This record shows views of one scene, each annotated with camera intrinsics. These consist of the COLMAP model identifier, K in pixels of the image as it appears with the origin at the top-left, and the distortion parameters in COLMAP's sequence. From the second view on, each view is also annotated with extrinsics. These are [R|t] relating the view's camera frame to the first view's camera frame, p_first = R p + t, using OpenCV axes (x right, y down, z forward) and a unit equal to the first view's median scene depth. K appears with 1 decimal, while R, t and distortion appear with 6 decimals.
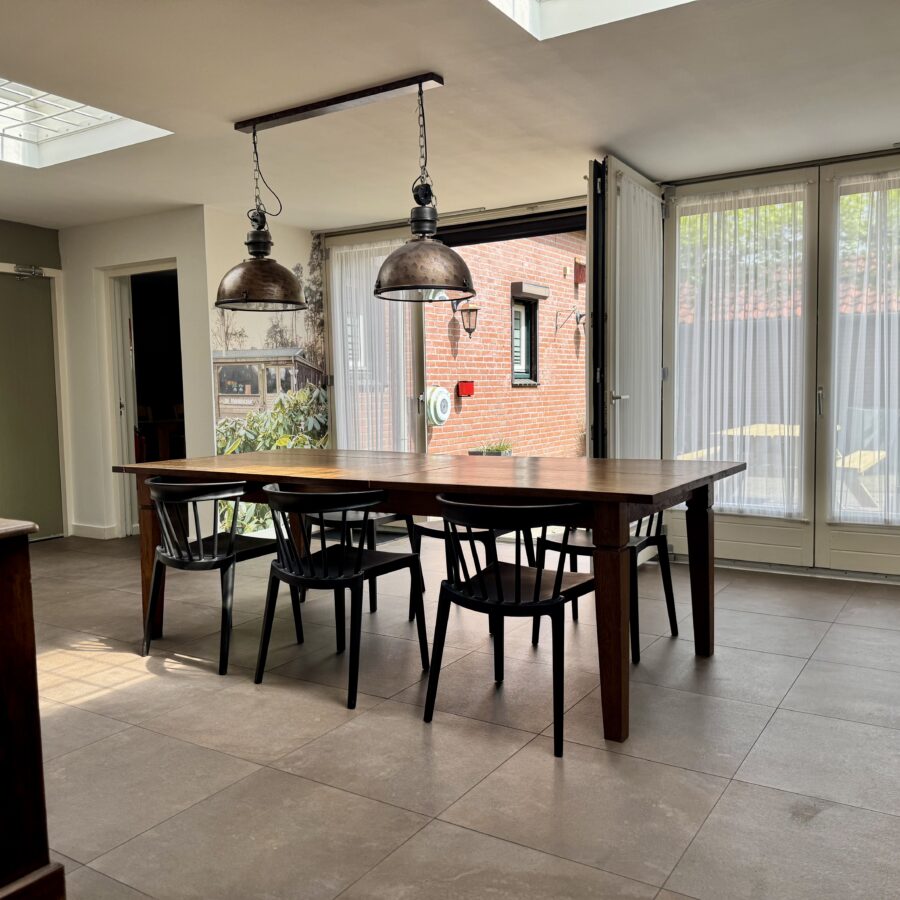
lens RADIAL K [[835.9, 0, 455.0], [0, 835.9, 447.5], [0, 0, 1]] dist [0.024765, 0.000000]
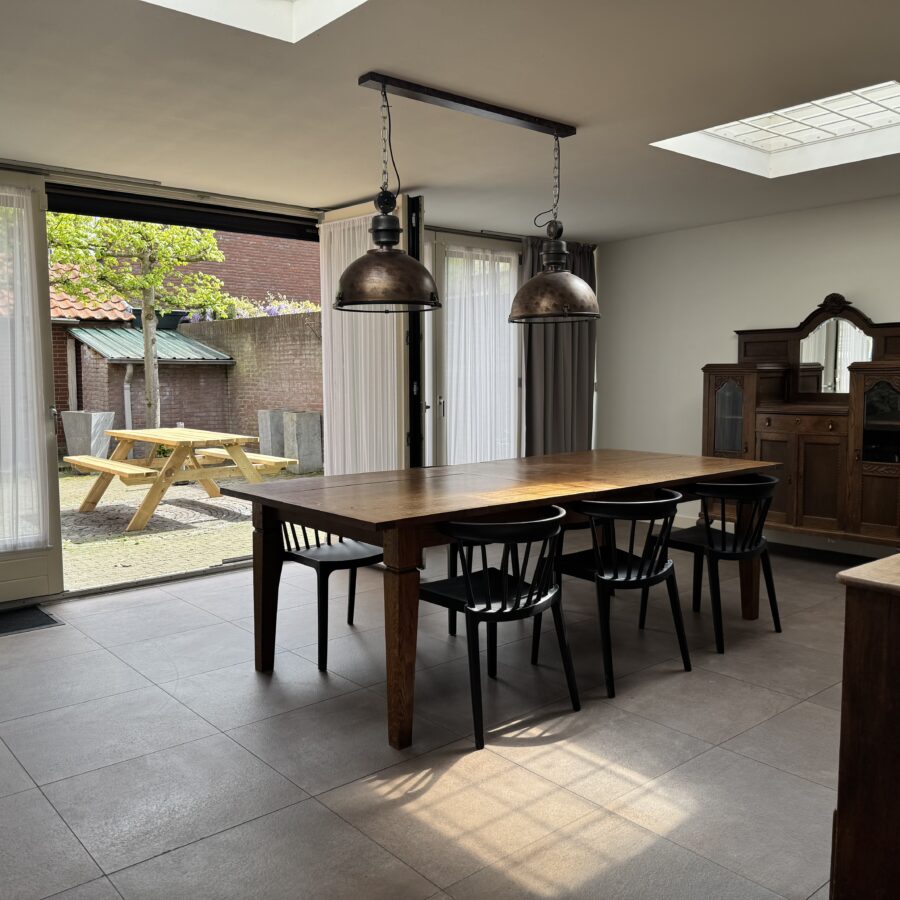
lens RADIAL K [[835.9, 0, 447.2], [0, 835.9, 453.6], [0, 0, 1]] dist [0.024765, 0.000000]
pose [[0.293993, -0.076691, 0.952726, -0.892779], [0.065152, 0.996065, 0.060075, -0.063861], [-0.953584, 0.044410, 0.297833, 0.628150]]
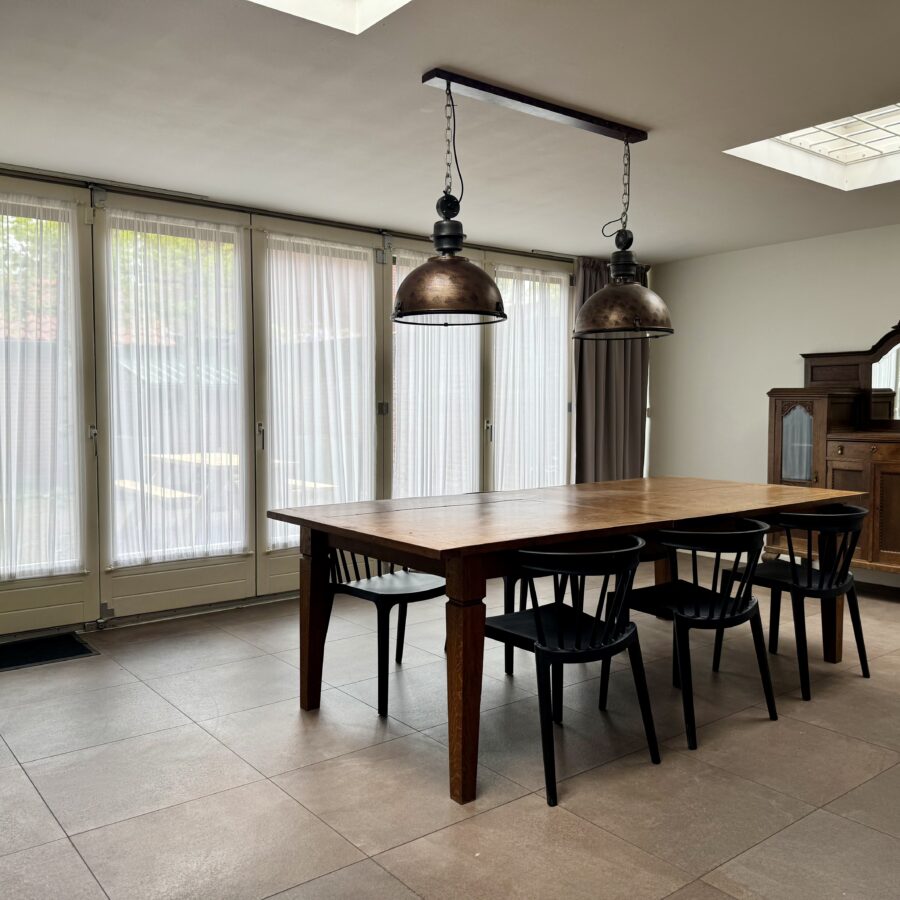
lens RADIAL K [[835.9, 0, 446.1], [0, 835.9, 455.6], [0, 0, 1]] dist [0.024765, 0.000000]
pose [[0.330778, -0.041245, 0.942807, -0.849319], [0.057062, 0.998091, 0.023644, -0.055733], [-0.941982, 0.045978, 0.332500, 0.670689]]
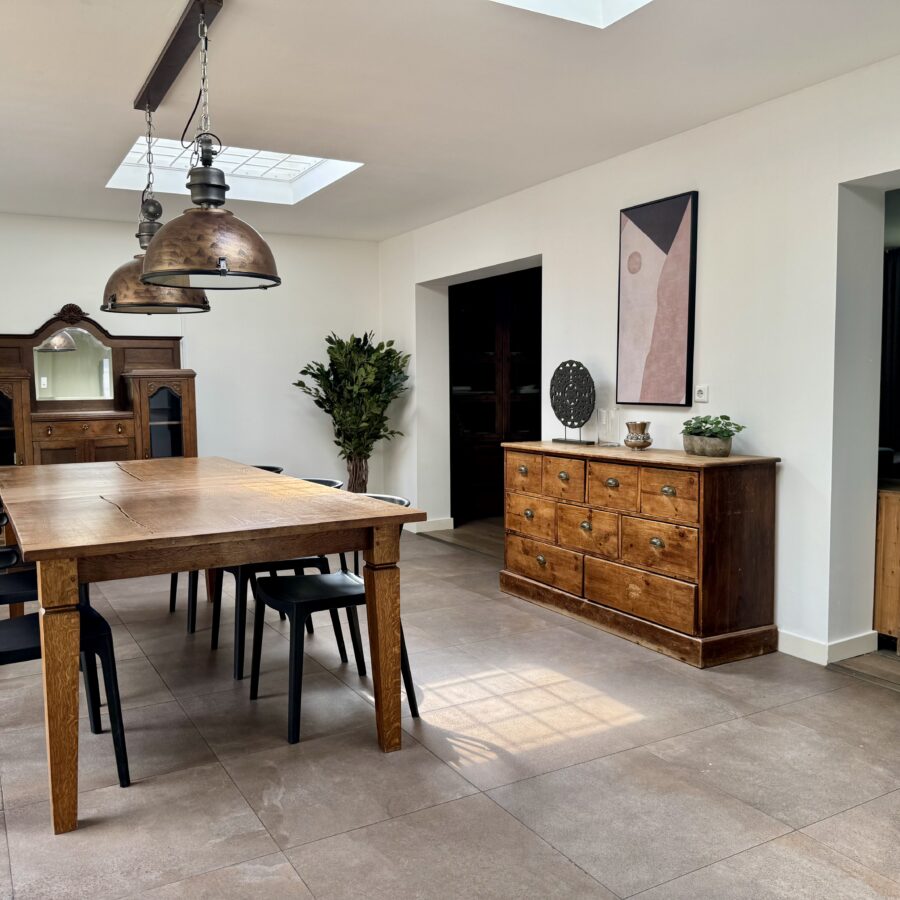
lens RADIAL K [[835.9, 0, 451.4], [0, 835.9, 447.2], [0, 0, 1]] dist [0.024765, 0.000000]
pose [[-0.867582, 0.001827, 0.497291, -0.651120], [0.078349, 0.988007, 0.133058, -0.098415], [-0.491083, 0.154401, -0.857320, 1.330547]]
